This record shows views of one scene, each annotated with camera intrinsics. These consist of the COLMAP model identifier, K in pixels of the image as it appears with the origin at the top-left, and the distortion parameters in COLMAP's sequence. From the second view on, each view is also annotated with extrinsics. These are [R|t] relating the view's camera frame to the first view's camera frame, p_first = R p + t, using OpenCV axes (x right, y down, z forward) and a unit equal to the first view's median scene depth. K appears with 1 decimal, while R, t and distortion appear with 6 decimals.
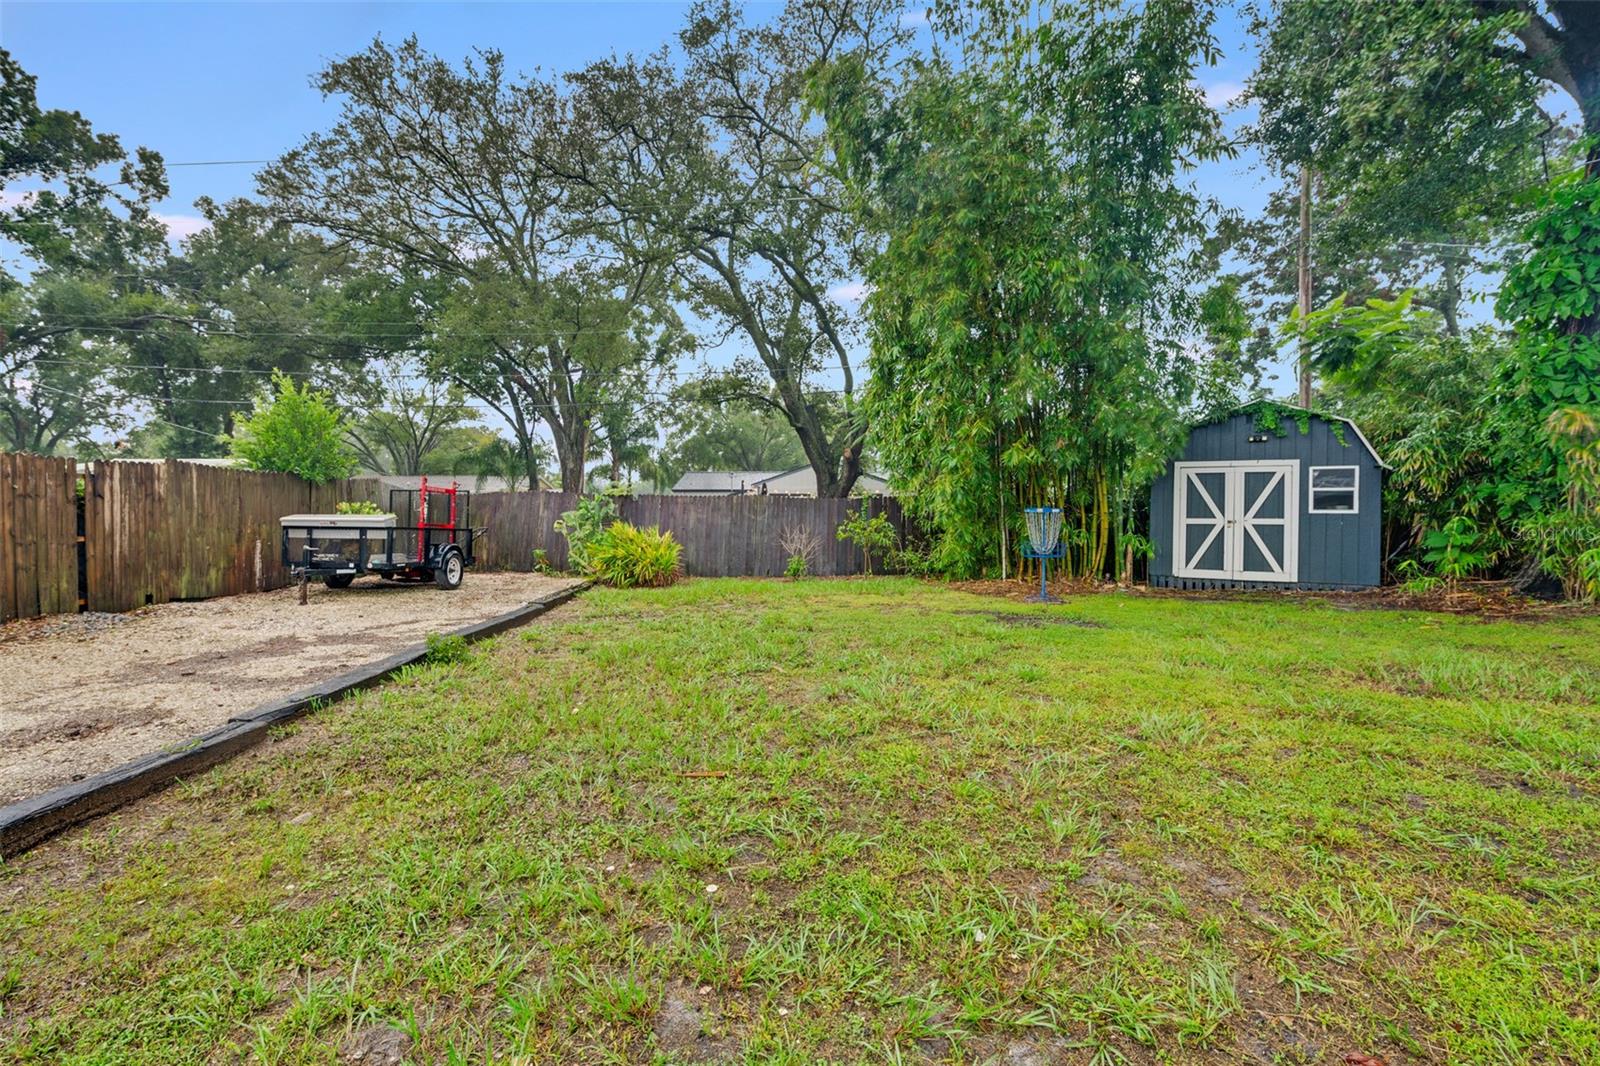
lens RADIAL K [[733.5, 0, 800.0], [0, 733.5, 513.9], [0, 0, 1]] dist [0.000361, 0.000232]
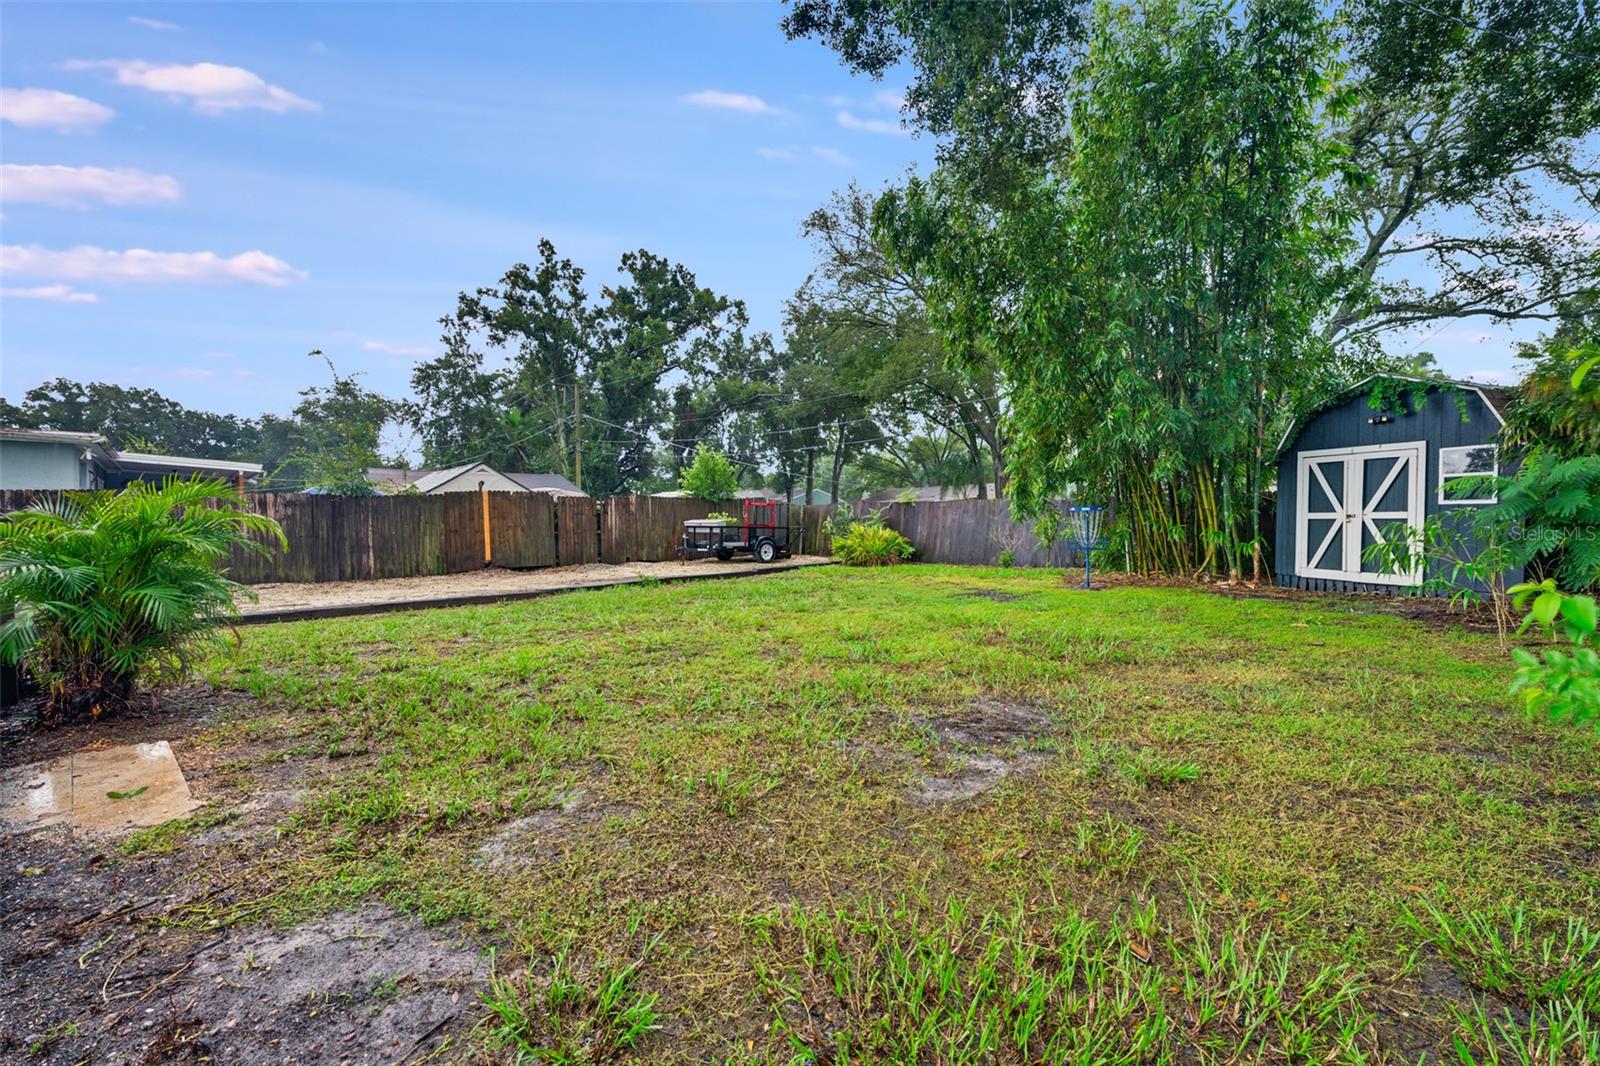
lens RADIAL K [[722.4, 0, 800.0], [0, 722.4, 533.0], [0, 0, 1]] dist [-0.001244, -0.000019]
pose [[0.695093, 0.001954, -0.718918, 0.751108], [0.015682, 0.999717, 0.017878, 0.005193], [0.718749, -0.023701, 0.694865, -0.084528]]
